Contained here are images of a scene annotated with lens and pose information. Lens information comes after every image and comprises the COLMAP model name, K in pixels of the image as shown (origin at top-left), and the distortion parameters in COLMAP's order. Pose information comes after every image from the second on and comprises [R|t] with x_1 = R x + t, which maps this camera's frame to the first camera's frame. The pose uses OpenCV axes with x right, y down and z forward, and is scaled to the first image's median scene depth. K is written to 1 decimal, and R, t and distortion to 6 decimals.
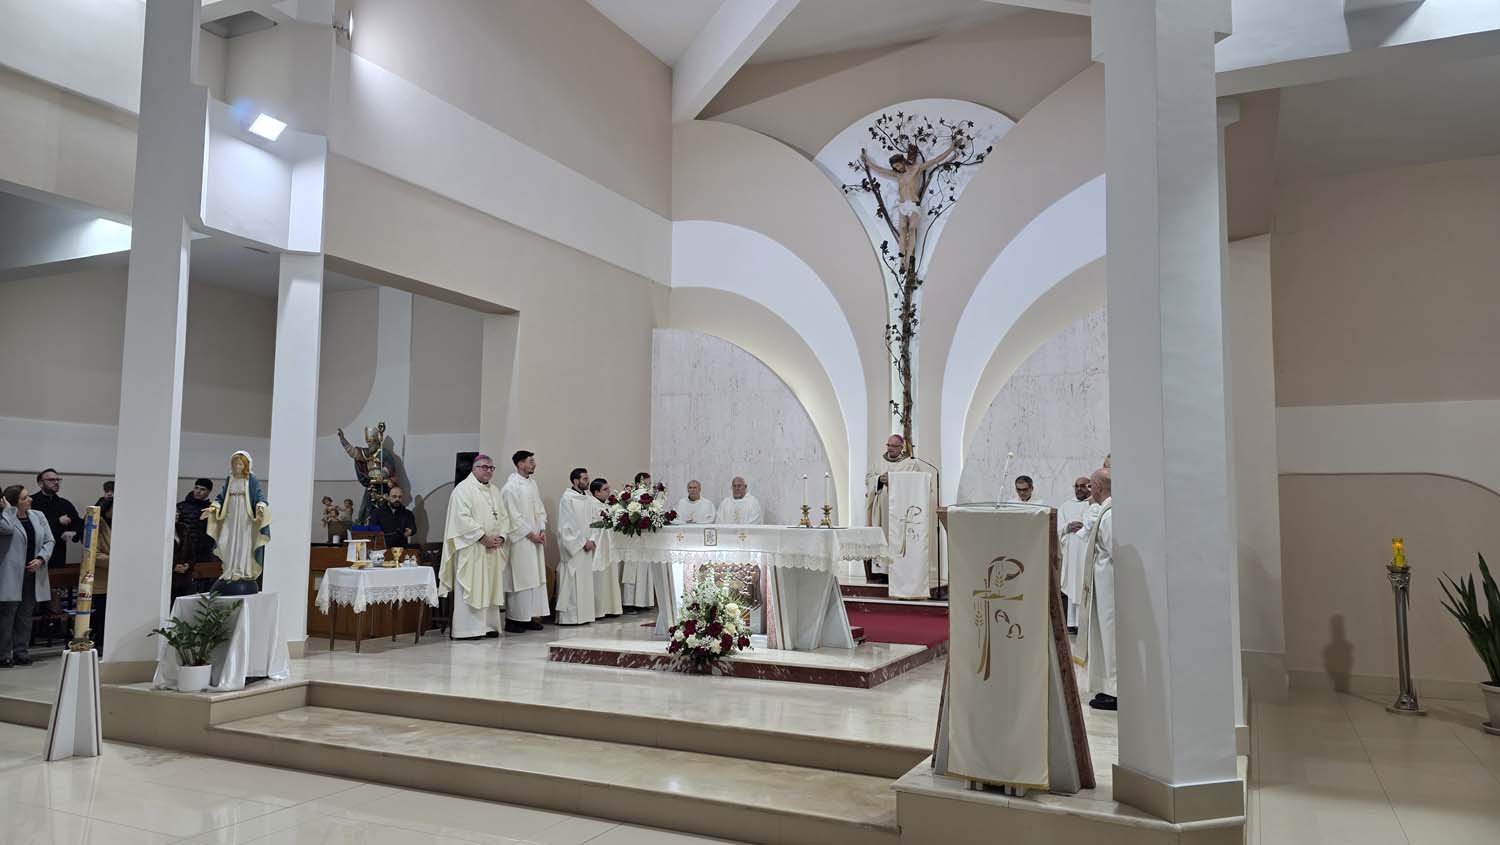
lens RADIAL K [[989.9, 0, 739.7], [0, 989.9, 424.5], [0, 0, 1]] dist [0.014739, 0.000872]
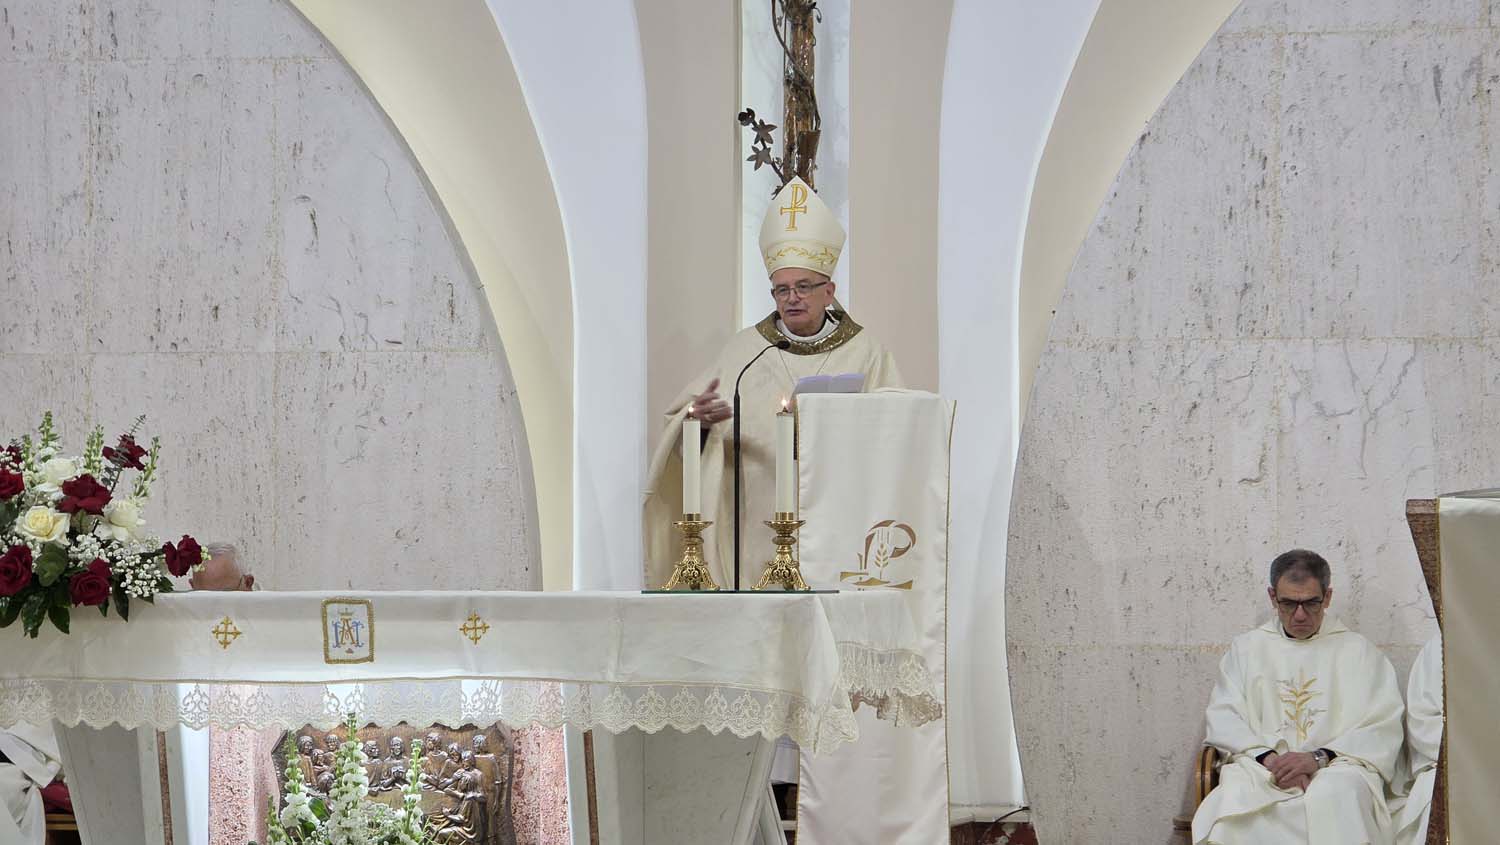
lens RADIAL K [[4921.4, 0, 751.4], [0, 4921.4, 422.9], [0, 0, 1]] dist [0.000499, 0.000000]
pose [[0.963703, -0.002328, 0.266967, -0.274816], [-0.012611, 0.998449, 0.054230, -0.019346], [-0.266679, -0.055628, 0.962179, -0.334534]]
